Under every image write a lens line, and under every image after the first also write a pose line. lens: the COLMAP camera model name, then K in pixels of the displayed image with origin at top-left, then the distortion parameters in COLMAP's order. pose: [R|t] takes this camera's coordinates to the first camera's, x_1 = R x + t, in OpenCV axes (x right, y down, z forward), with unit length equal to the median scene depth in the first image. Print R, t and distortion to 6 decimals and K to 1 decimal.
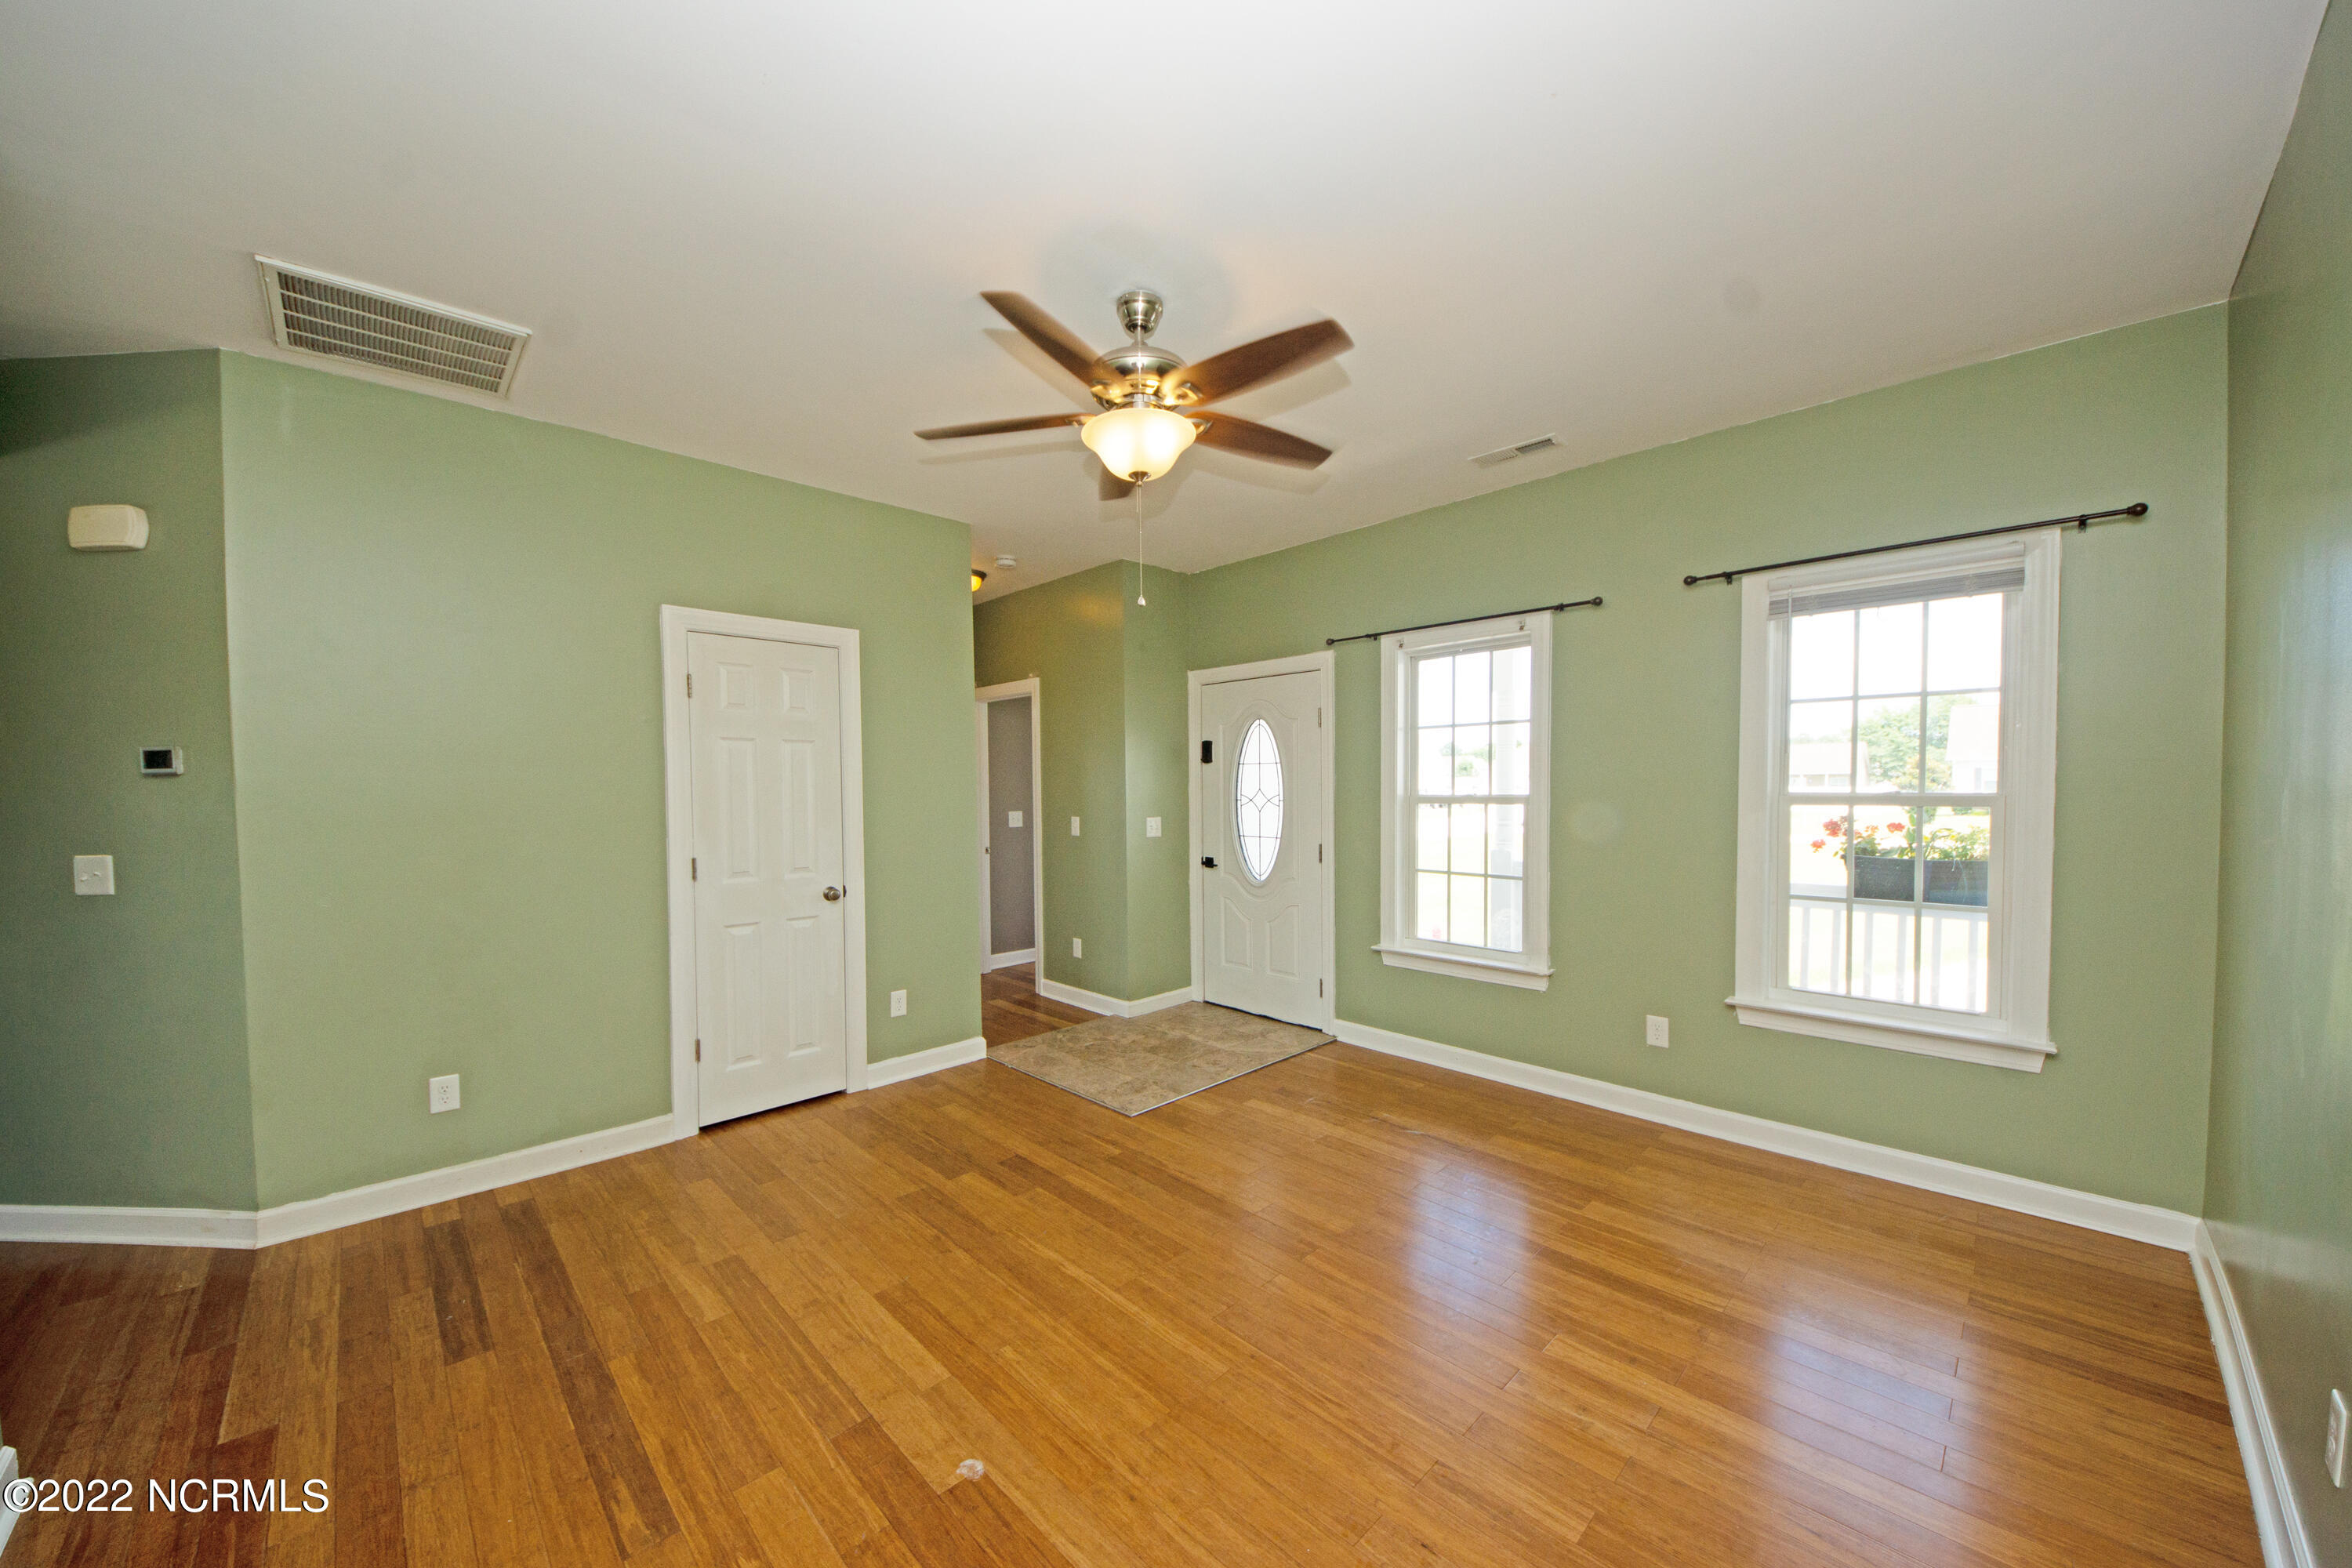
lens RADIAL K [[841.1, 0, 1157.9], [0, 841.1, 811.8], [0, 0, 1]] dist [0.032923, -0.018957]
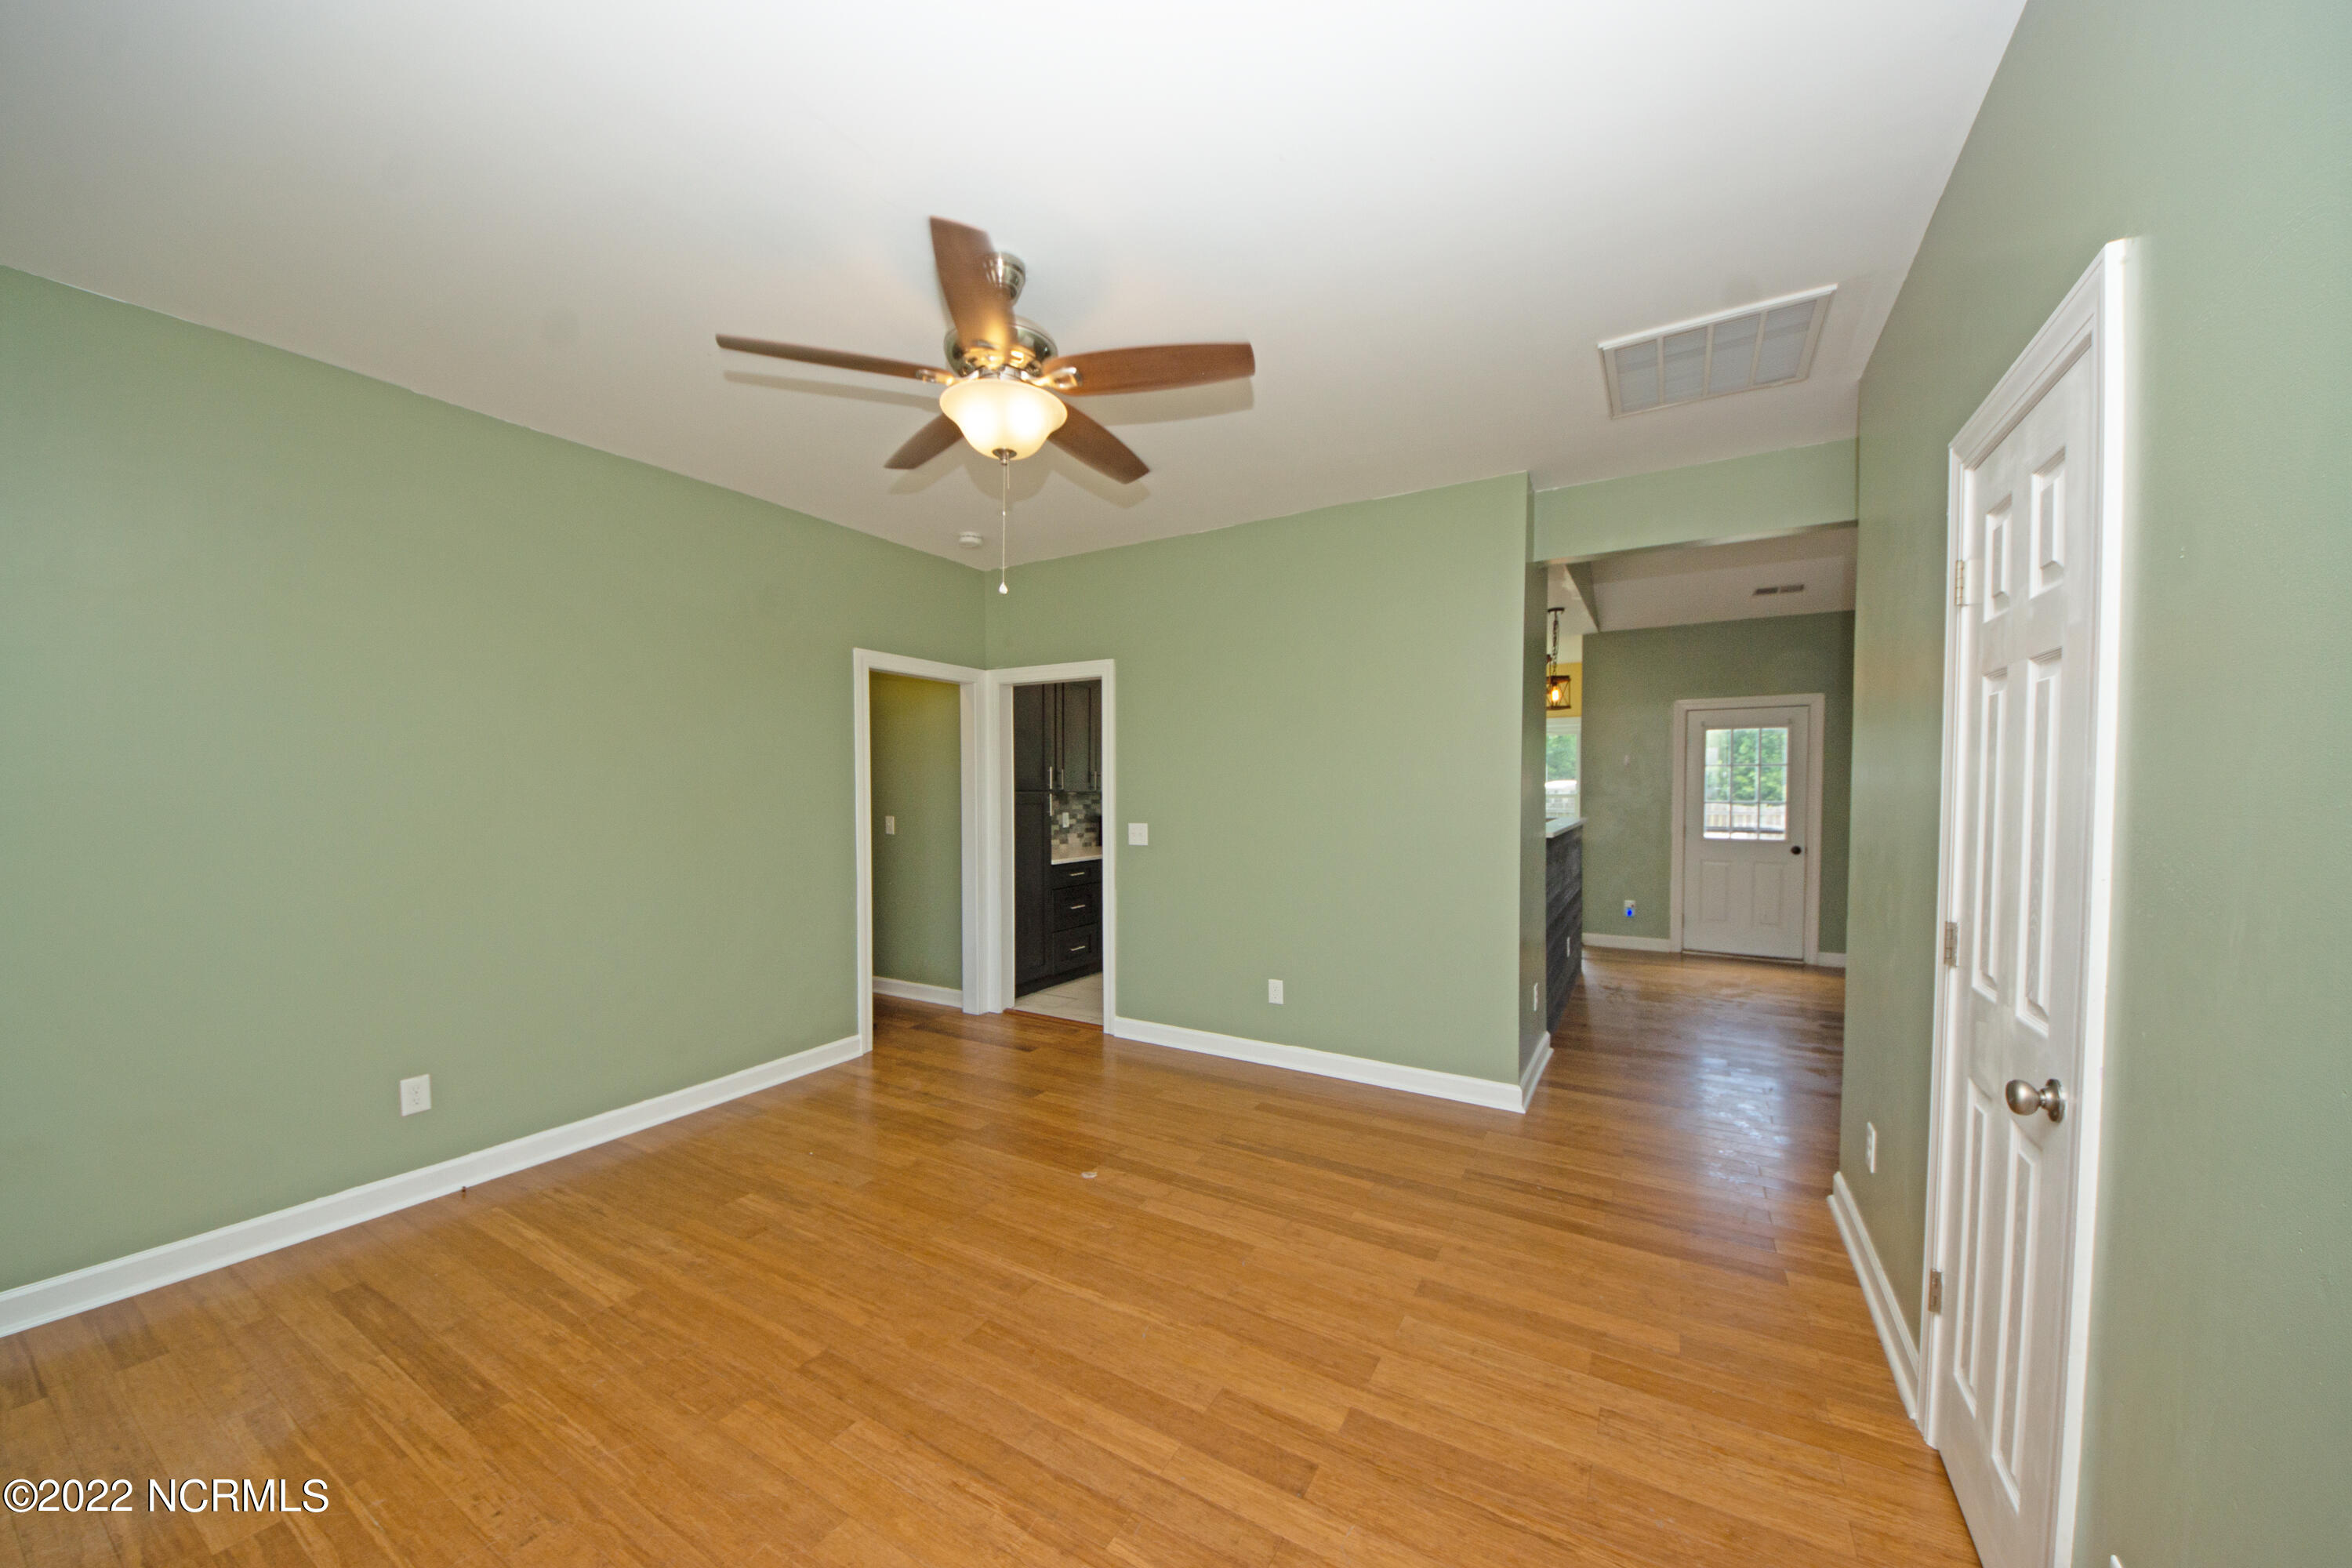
lens RADIAL K [[841.1, 0, 1157.9], [0, 841.1, 811.8], [0, 0, 1]] dist [0.032923, -0.018957]
pose [[-0.964728, 0.018240, -0.262618, 0.066509], [0.003101, 0.998315, 0.057947, -0.059707], [0.263232, 0.055088, -0.963158, 1.985246]]
